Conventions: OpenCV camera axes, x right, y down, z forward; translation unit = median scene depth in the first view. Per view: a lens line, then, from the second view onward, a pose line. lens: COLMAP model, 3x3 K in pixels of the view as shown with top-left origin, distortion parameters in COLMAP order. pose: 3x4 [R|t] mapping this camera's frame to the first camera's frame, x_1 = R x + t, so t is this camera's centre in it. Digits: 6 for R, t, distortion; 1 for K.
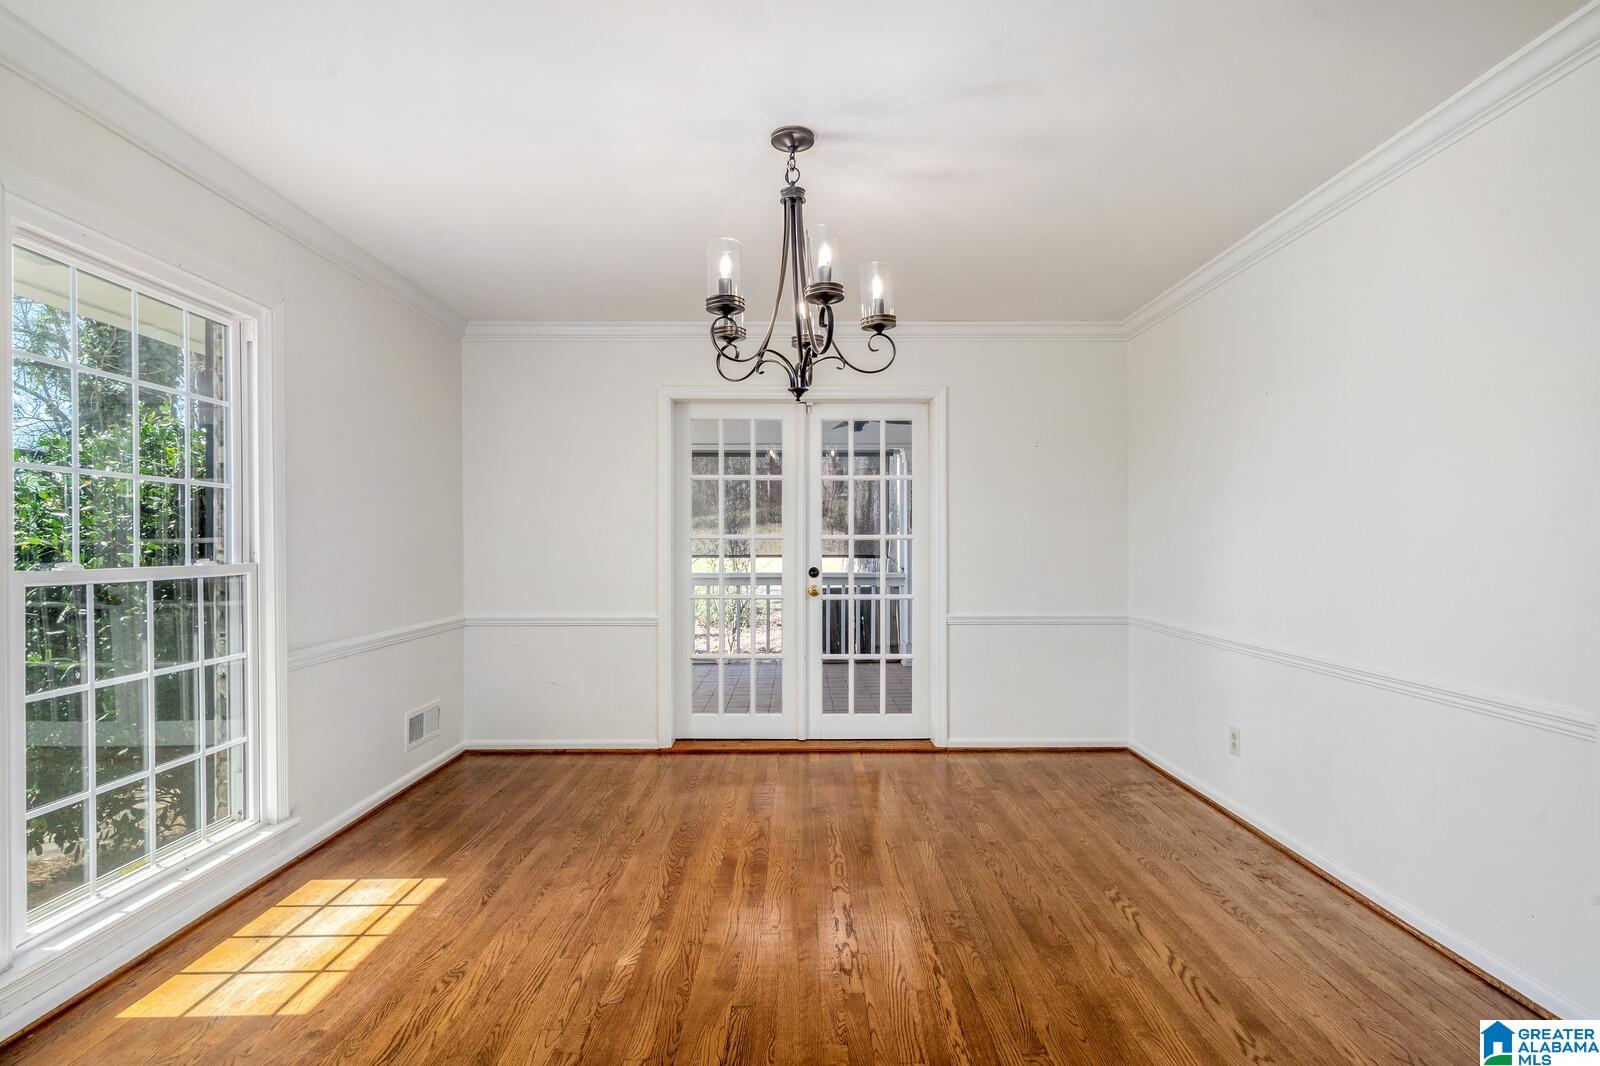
lens RADIAL K [[830.0, 0, 800.0], [0, 830.0, 533.0], [0, 0, 1]] dist [-0.000161, -0.000460]
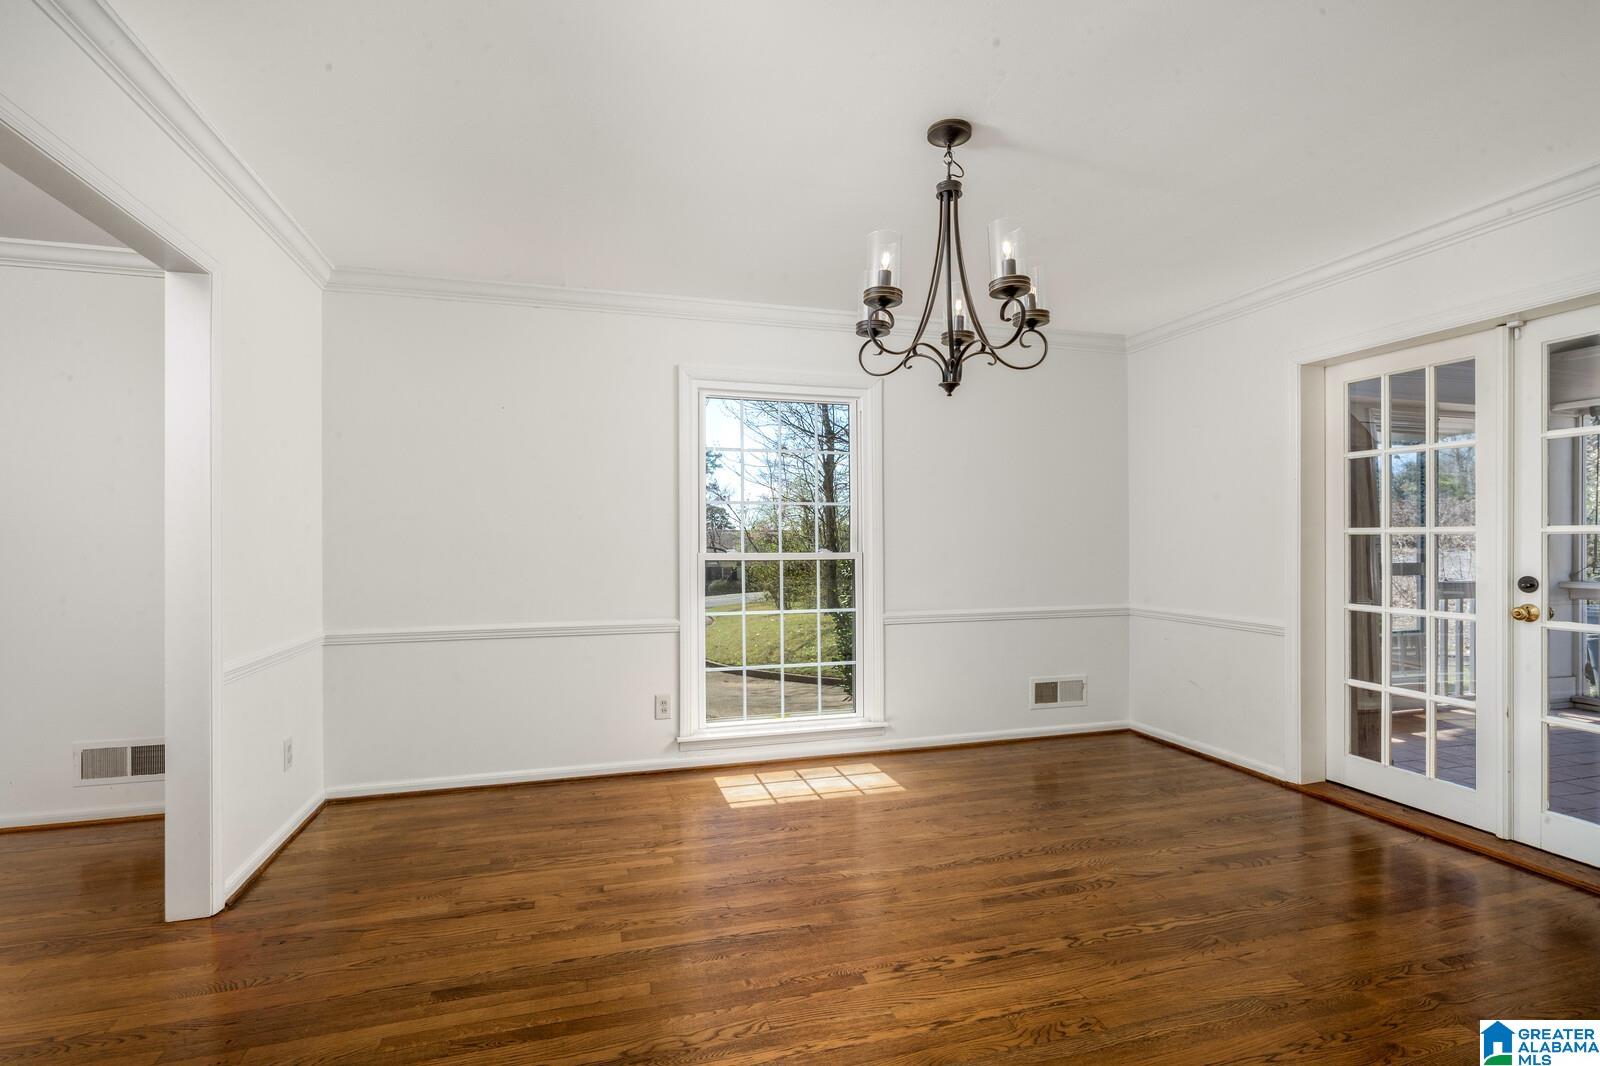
lens RADIAL K [[760.9, 0, 800.0], [0, 760.9, 533.0], [0, 0, 1]] dist [0.001562, 0.000575]
pose [[0.279260, -0.008631, -0.960177, 0.718850], [0.014492, 0.999884, -0.004773, 0.004697], [0.960106, -0.012582, 0.279353, 0.503016]]
